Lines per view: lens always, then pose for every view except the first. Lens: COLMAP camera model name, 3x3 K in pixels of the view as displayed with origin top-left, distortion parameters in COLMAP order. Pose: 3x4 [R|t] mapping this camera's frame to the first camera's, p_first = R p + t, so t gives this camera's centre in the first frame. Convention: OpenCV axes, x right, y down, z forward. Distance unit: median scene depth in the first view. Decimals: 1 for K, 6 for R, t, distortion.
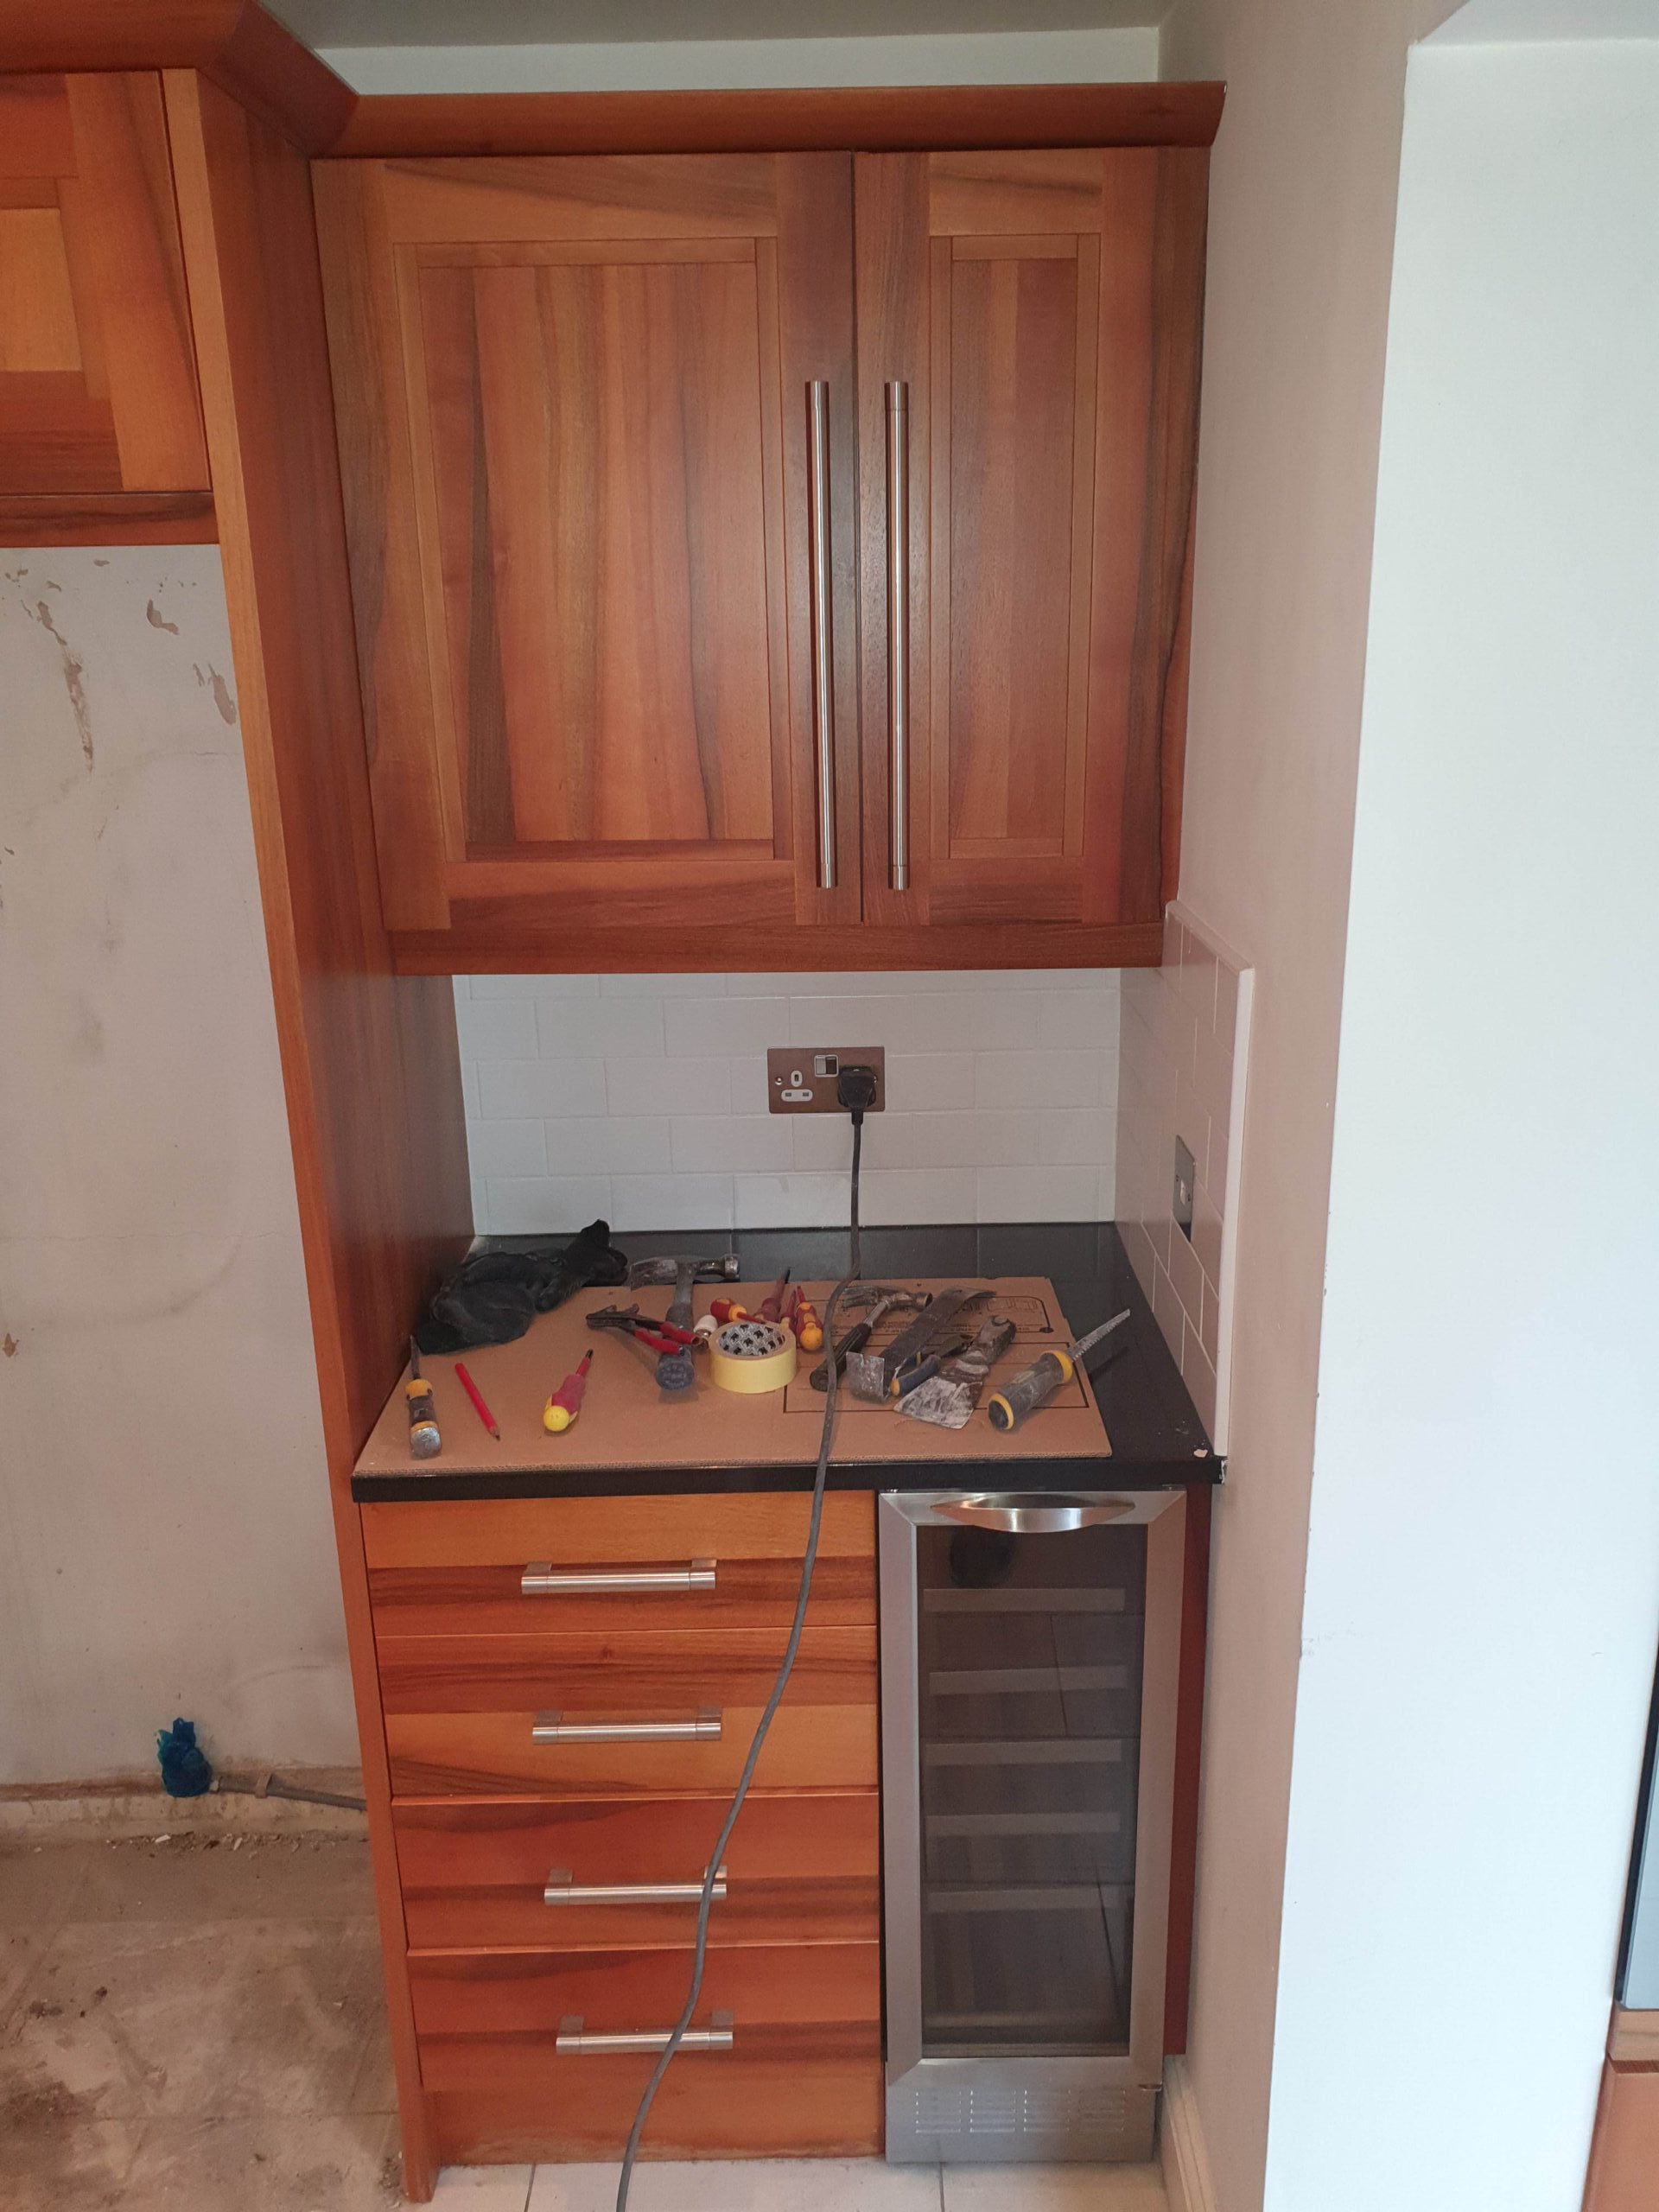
lens RADIAL K [[1708.7, 0, 836.8], [0, 1708.7, 1055.9], [0, 0, 1]] dist [0.008449, 0.006590]
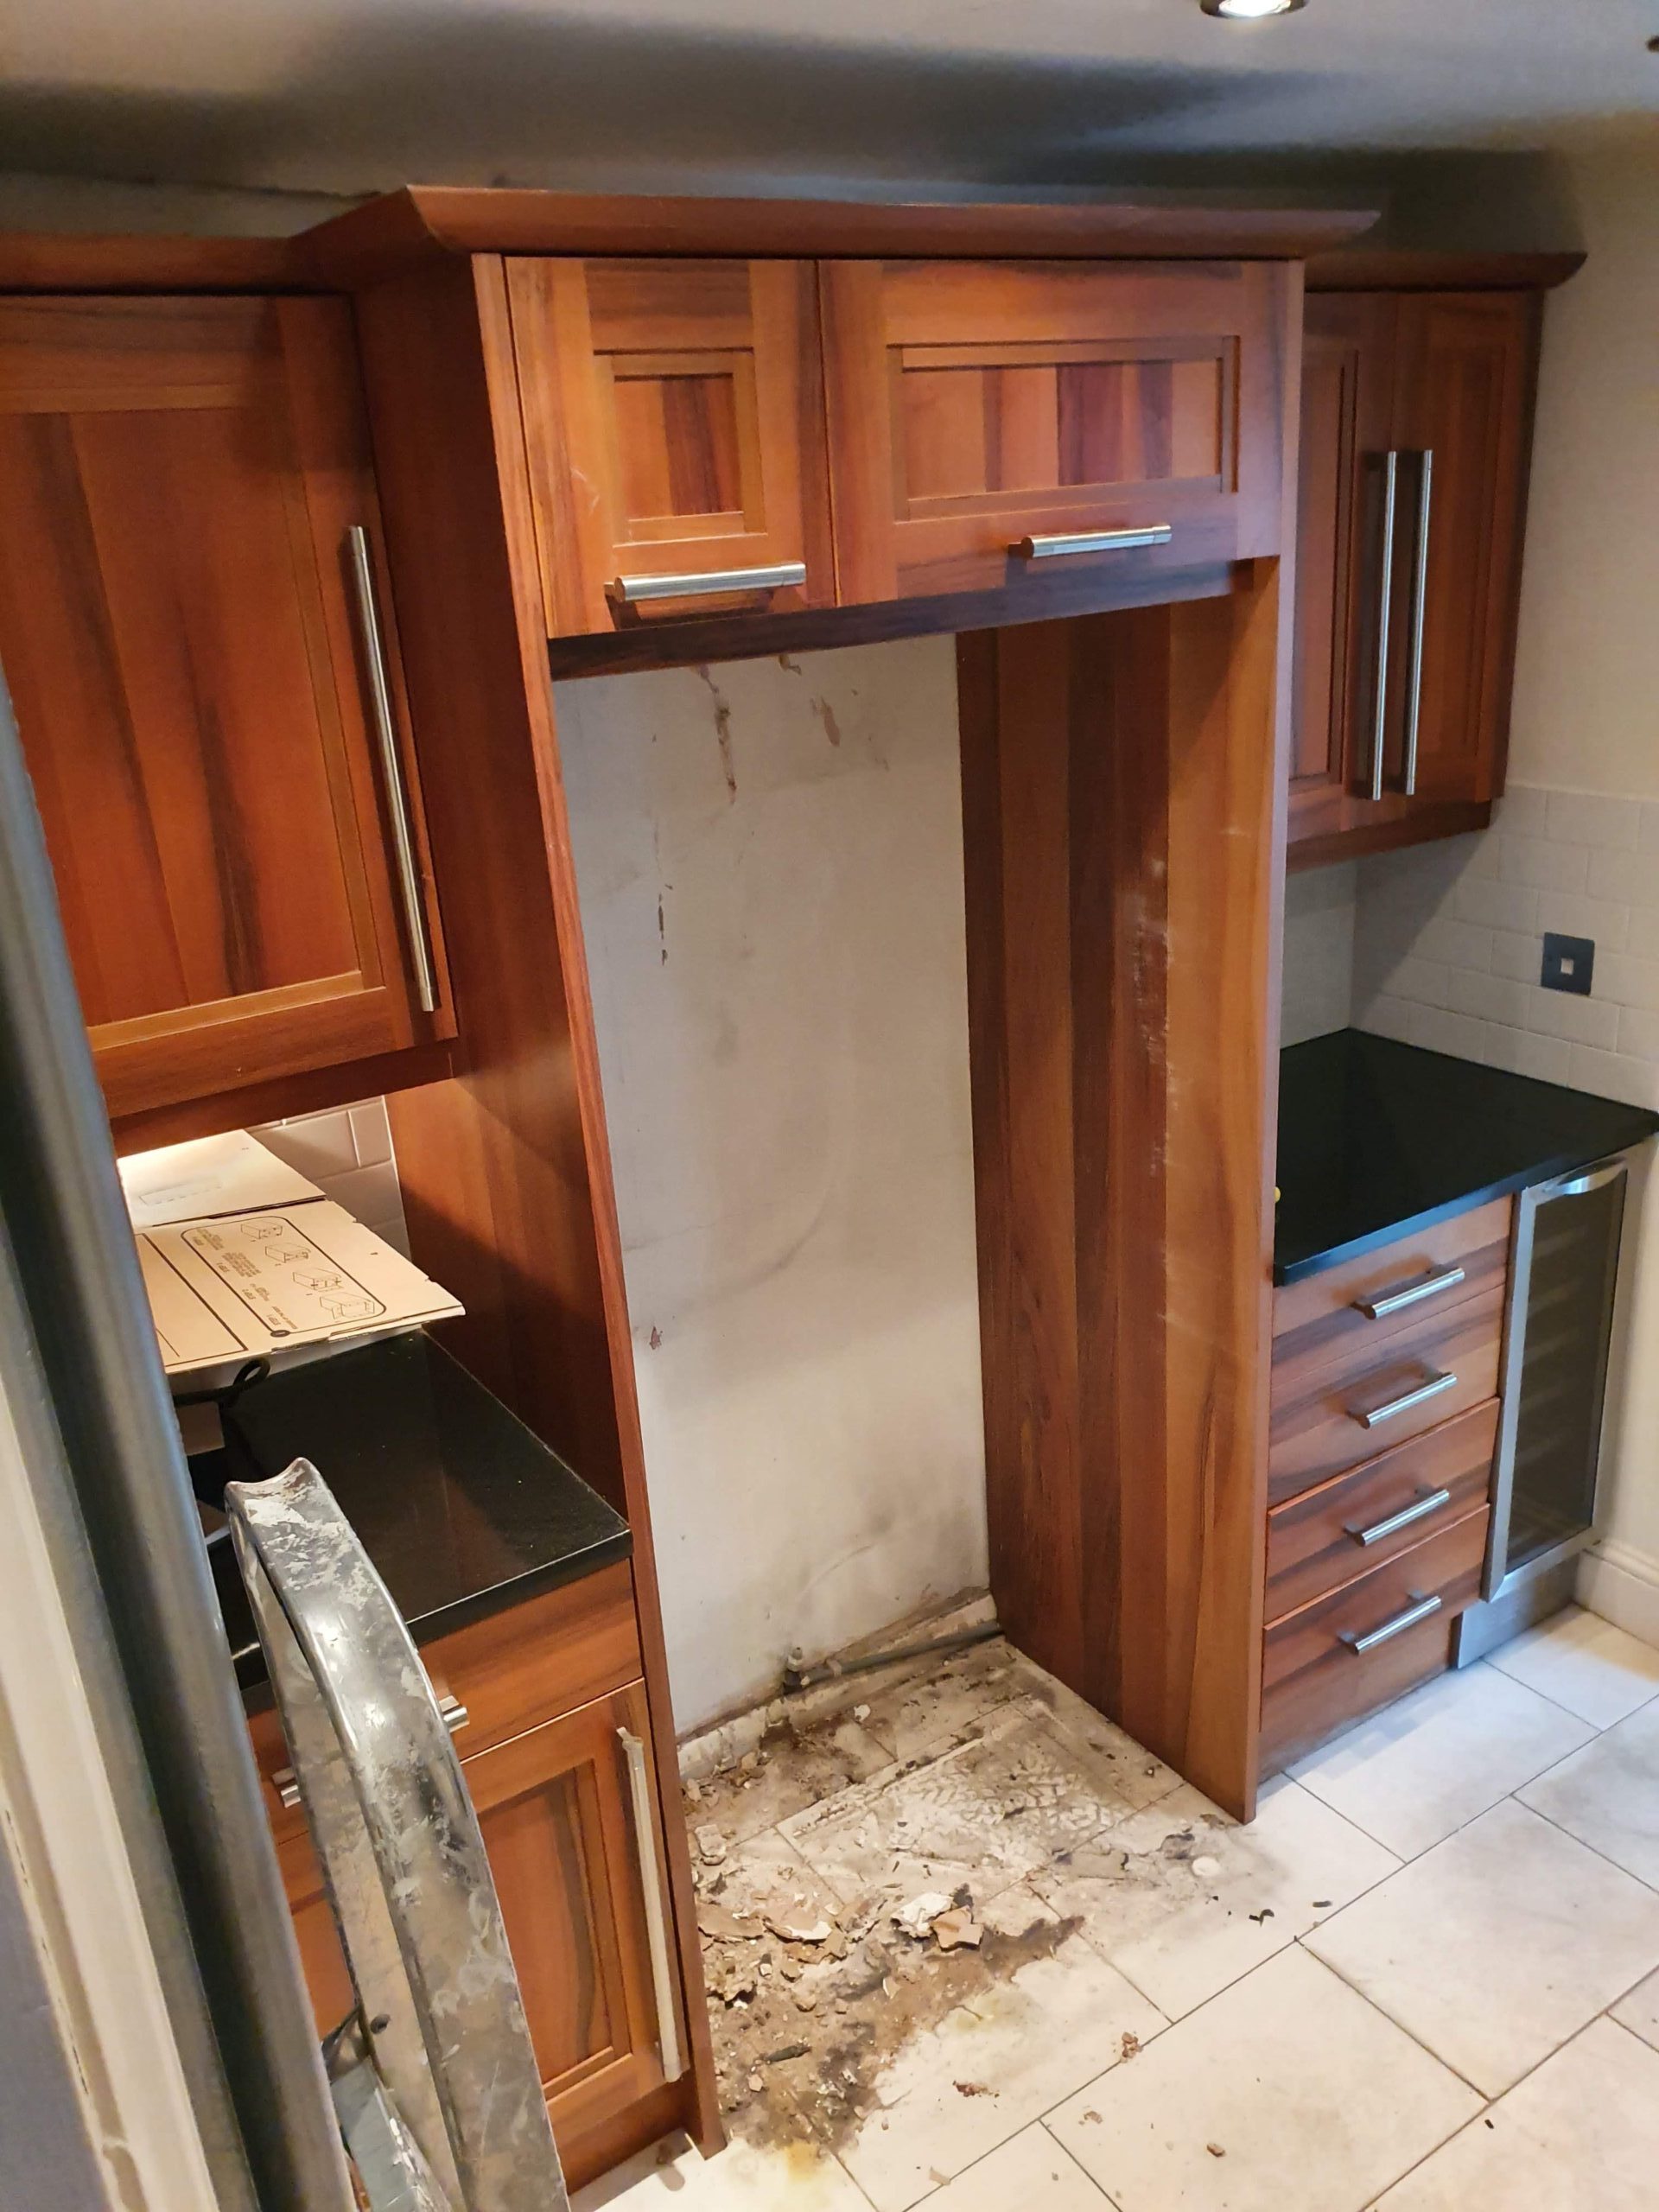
lens RADIAL K [[1708.7, 0, 836.8], [0, 1708.7, 1055.9], [0, 0, 1]] dist [0.008449, 0.006590]
pose [[0.846790, -0.212724, 0.487539, -1.004665], [0.198720, 0.976703, 0.081006, -0.083929], [-0.493413, 0.028289, 0.869335, -0.013230]]
